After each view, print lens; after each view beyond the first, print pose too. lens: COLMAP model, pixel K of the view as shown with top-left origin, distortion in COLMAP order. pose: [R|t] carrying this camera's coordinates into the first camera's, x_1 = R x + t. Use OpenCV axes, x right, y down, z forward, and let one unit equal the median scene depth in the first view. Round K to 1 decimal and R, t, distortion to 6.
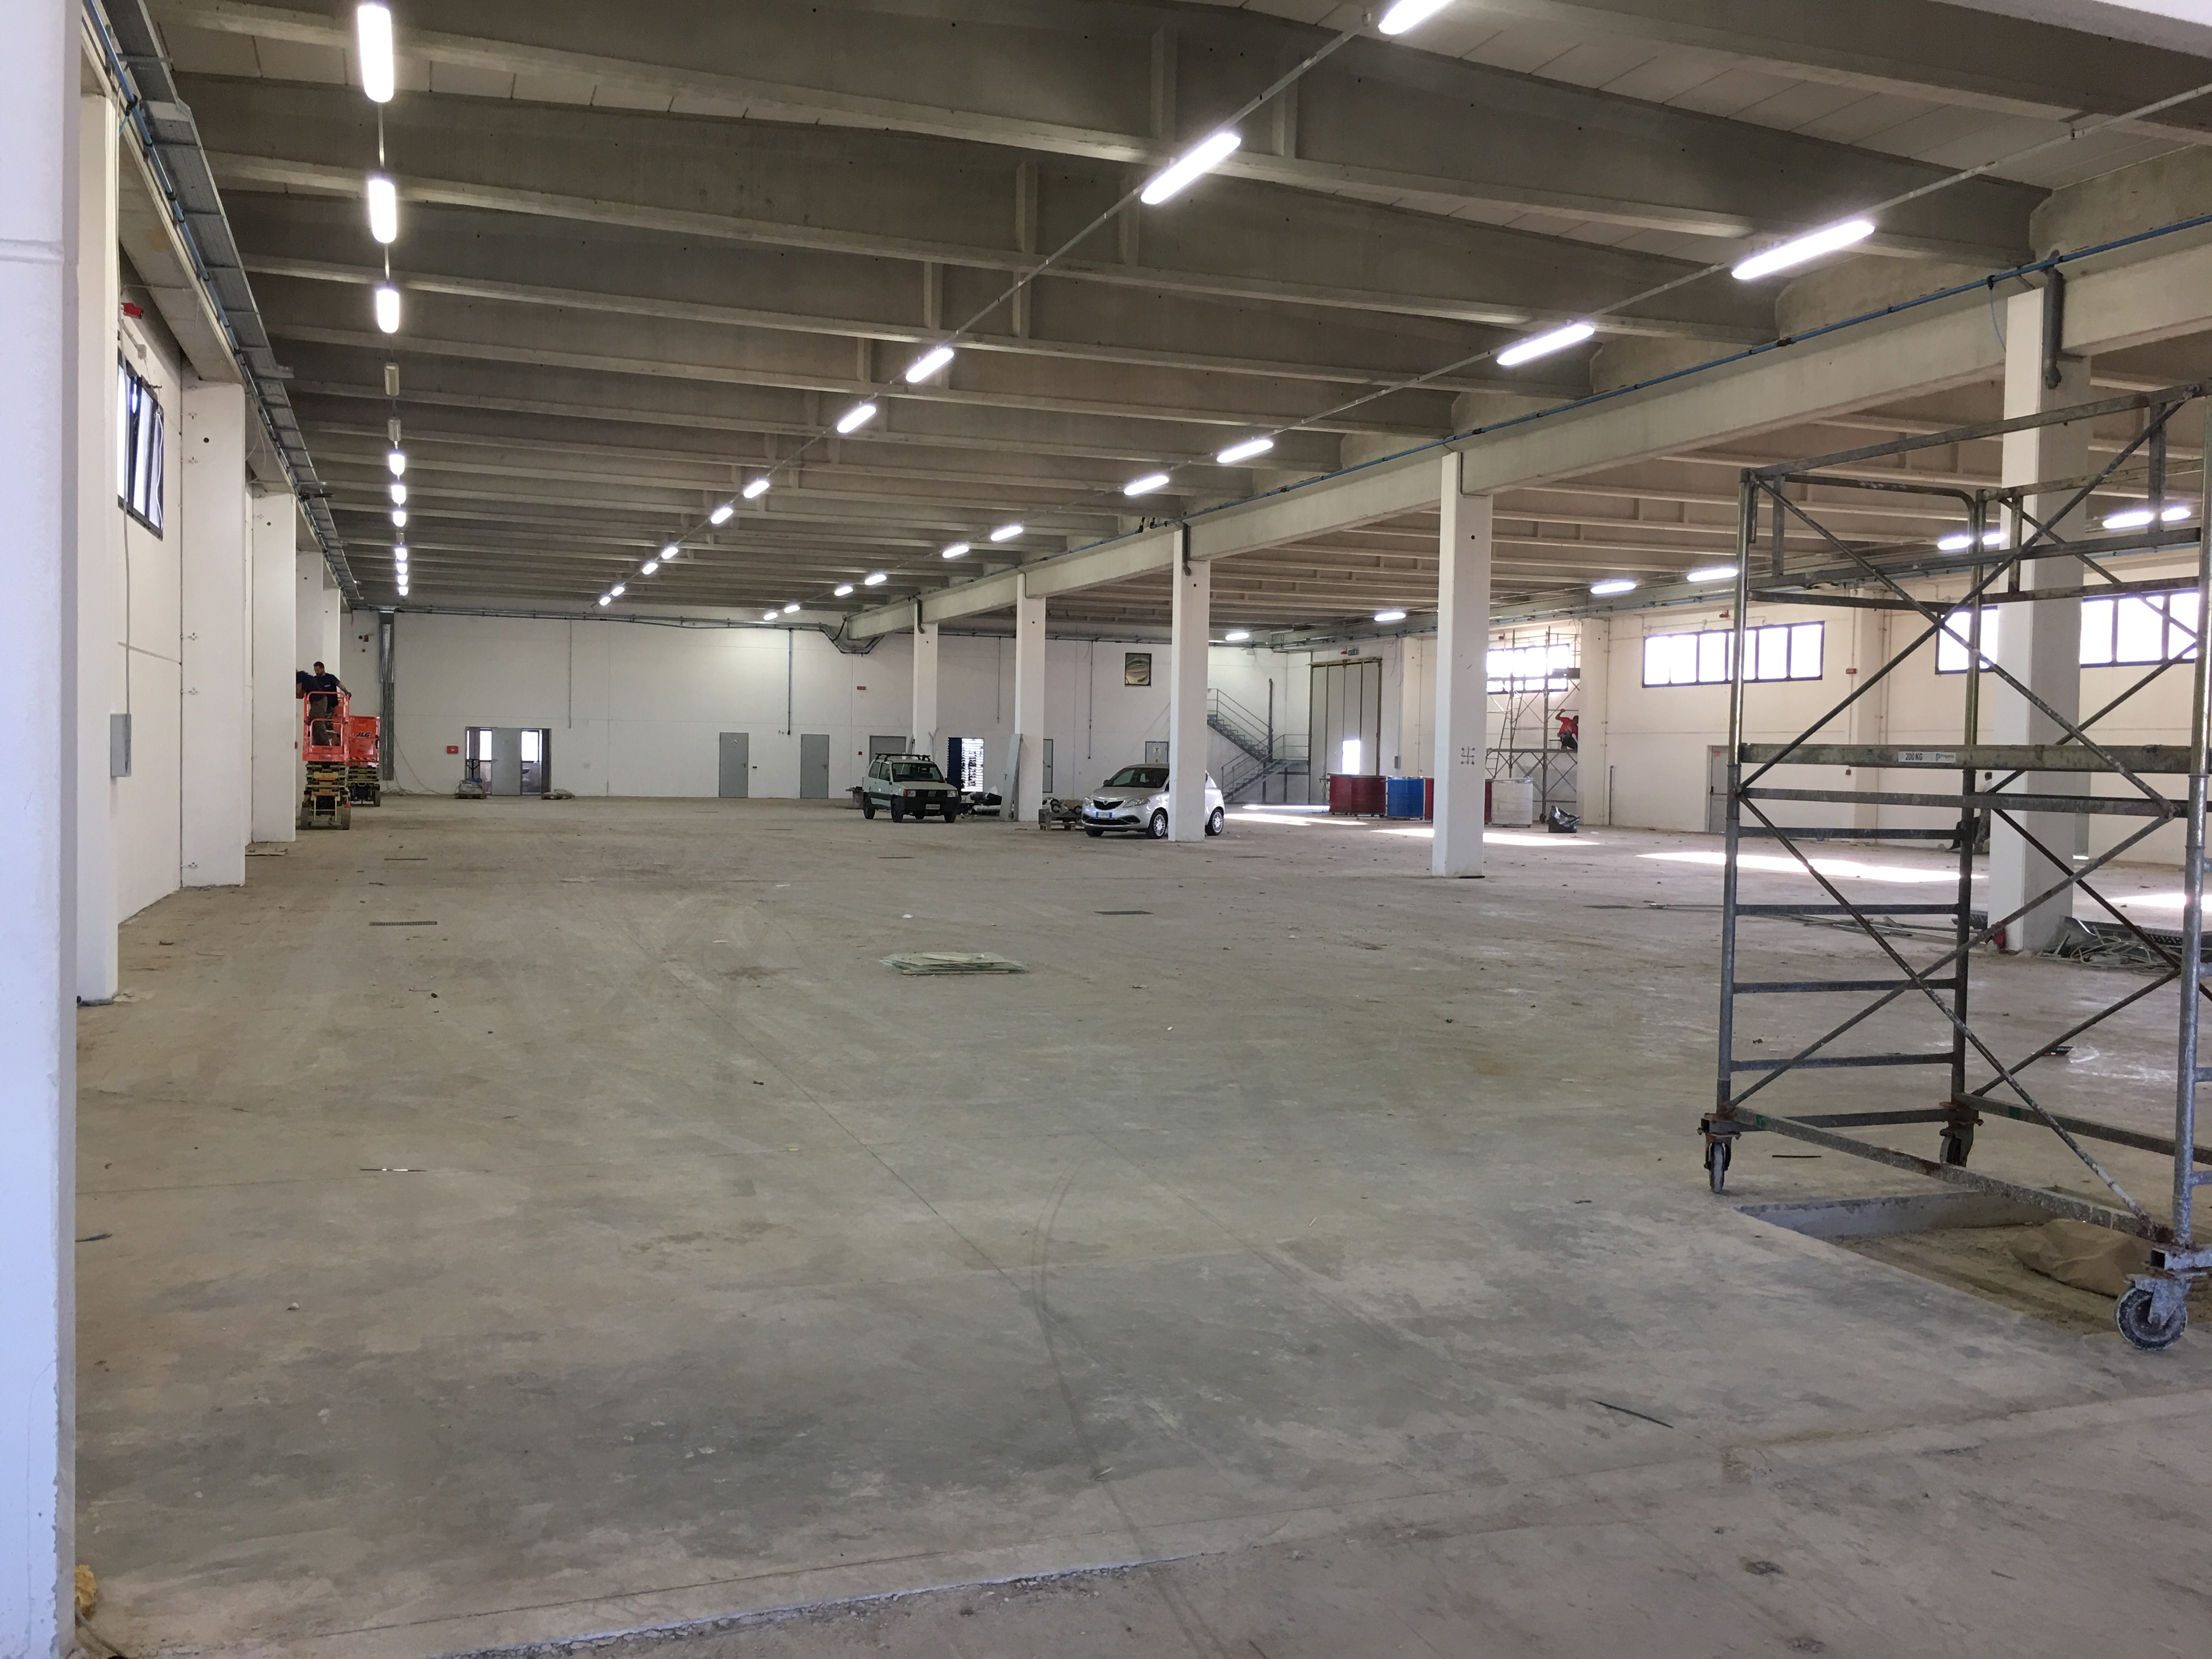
lens RADIAL K [[1869.8, 0, 1105.0], [0, 1869.8, 828.2], [0, 0, 1]] dist [0.029258, -0.026392]
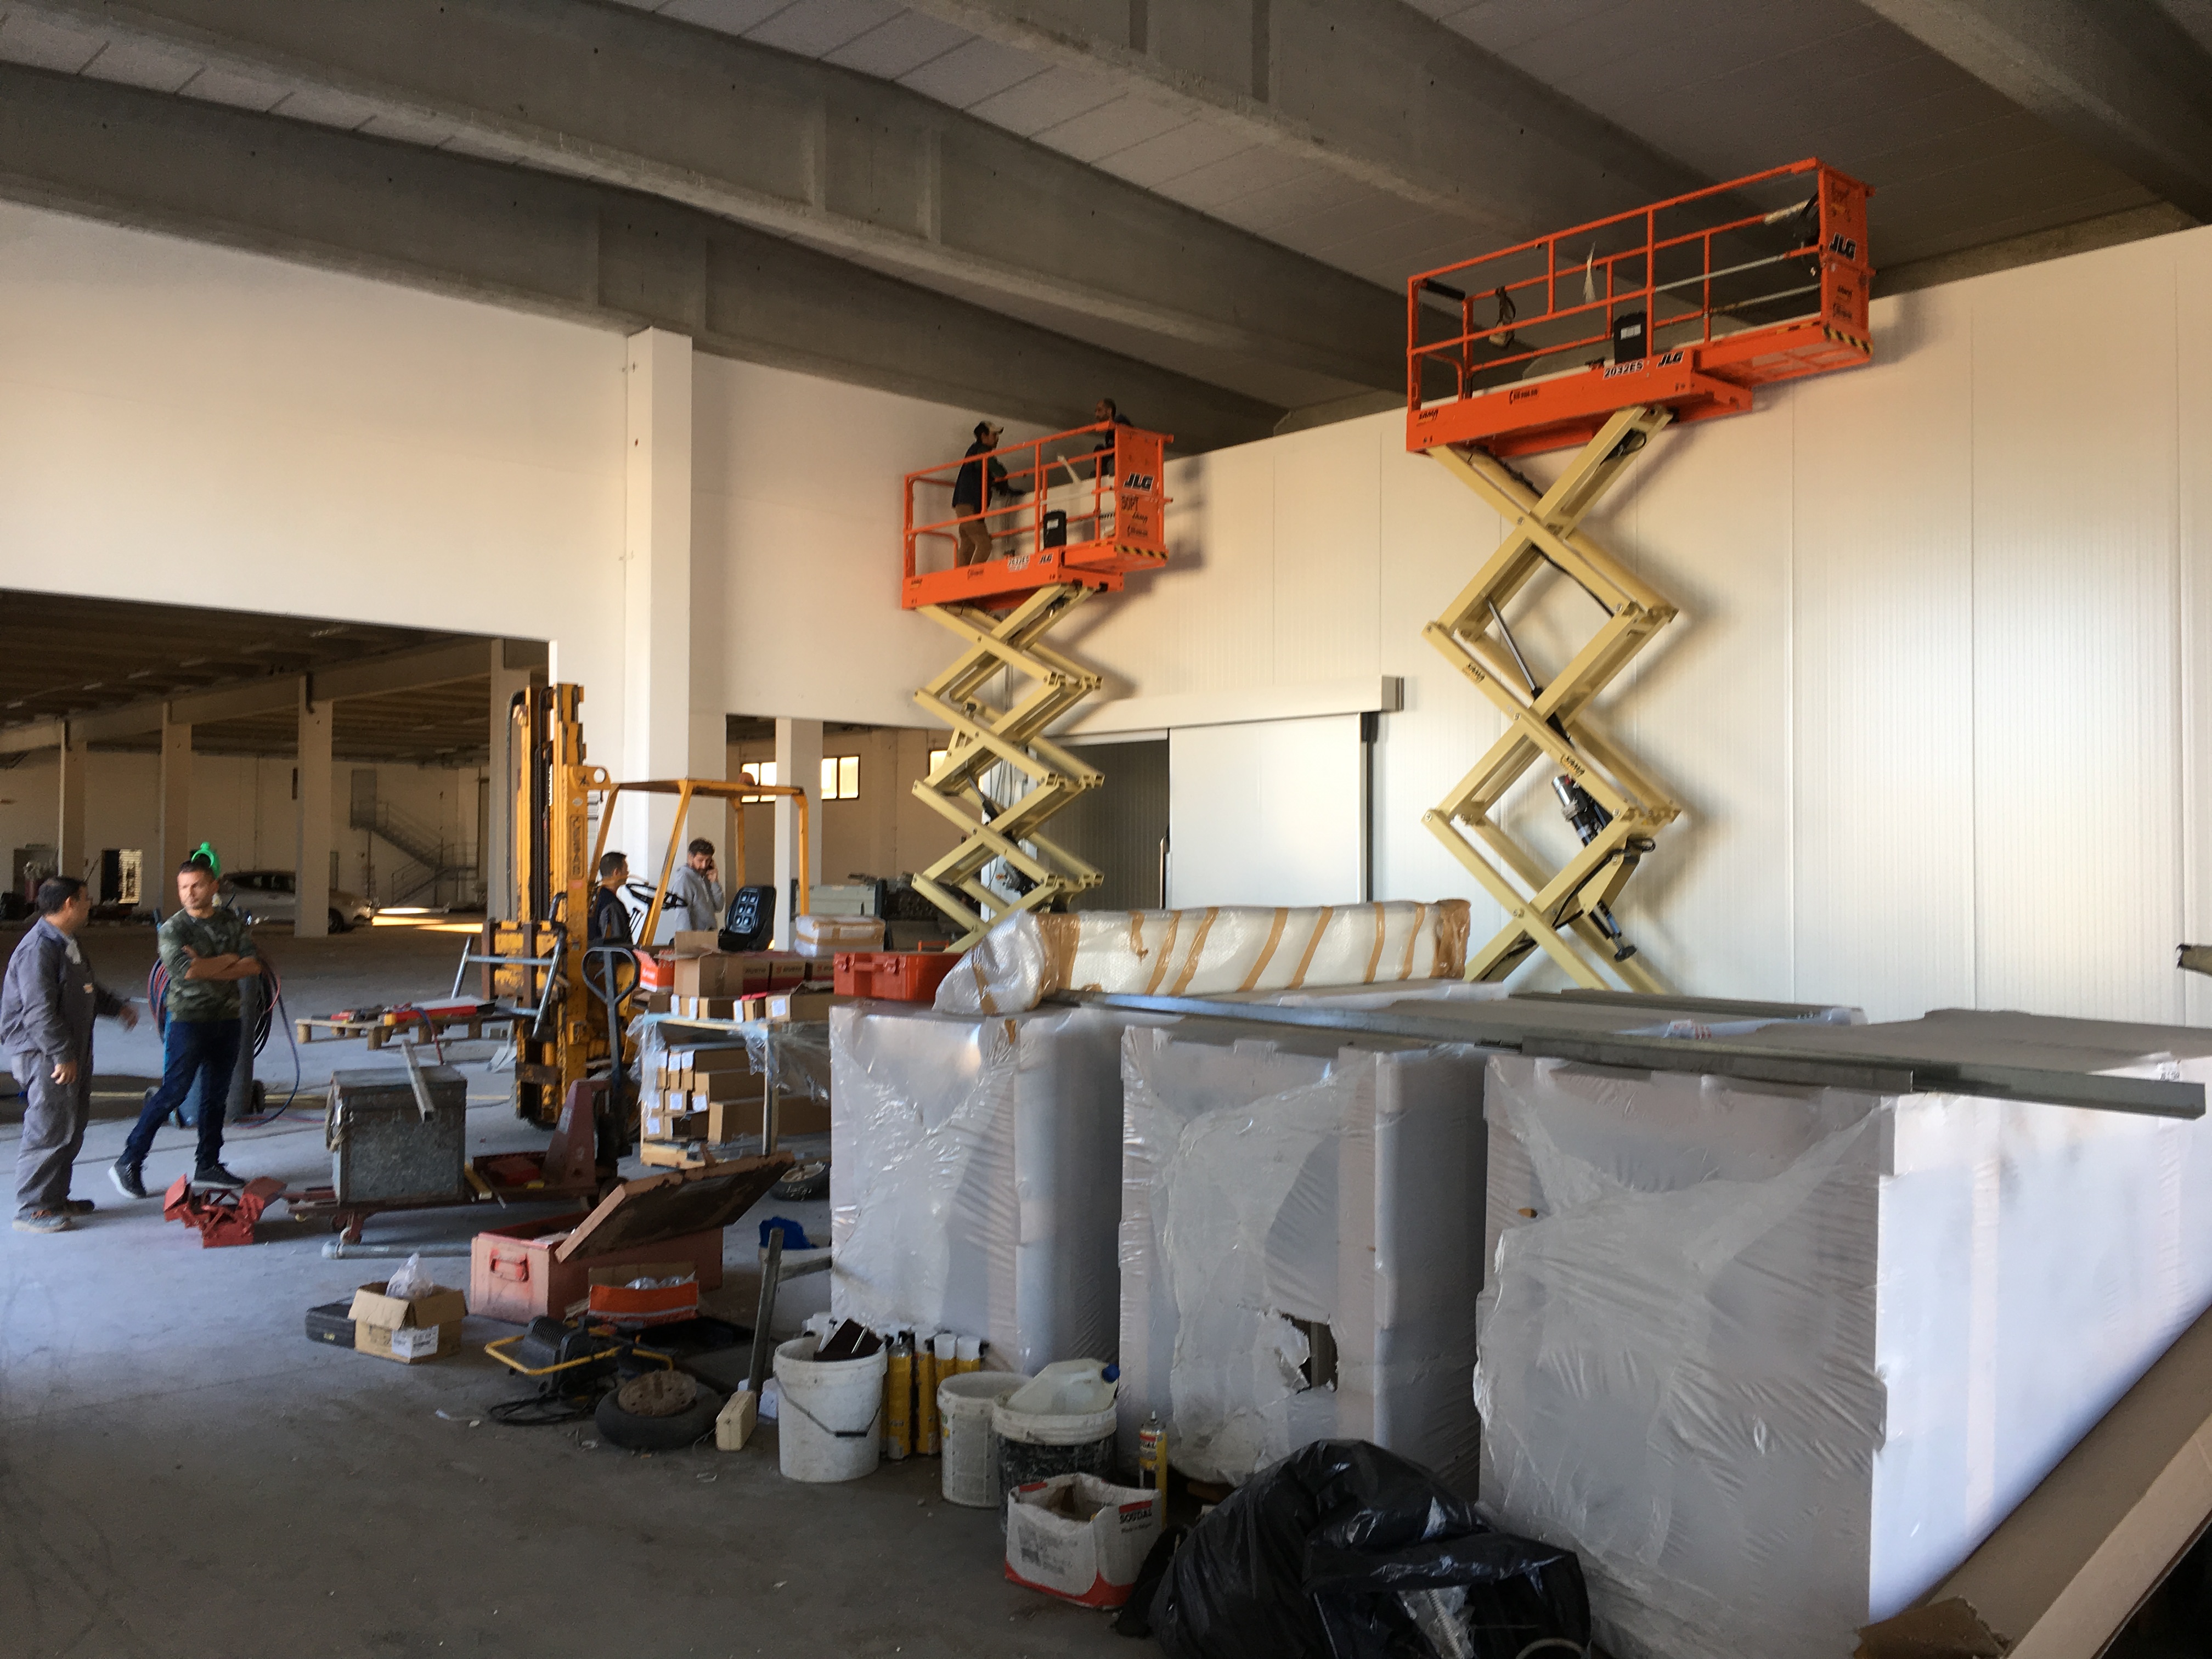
lens RADIAL K [[1869.8, 0, 1104.4], [0, 1869.8, 831.0], [0, 0, 1]] dist [0.029258, -0.026392]
pose [[0.923263, -0.009257, 0.384057, 0.025834], [0.029785, 0.998425, -0.047537, 0.006403], [-0.383012, 0.055328, 0.922085, -0.152830]]
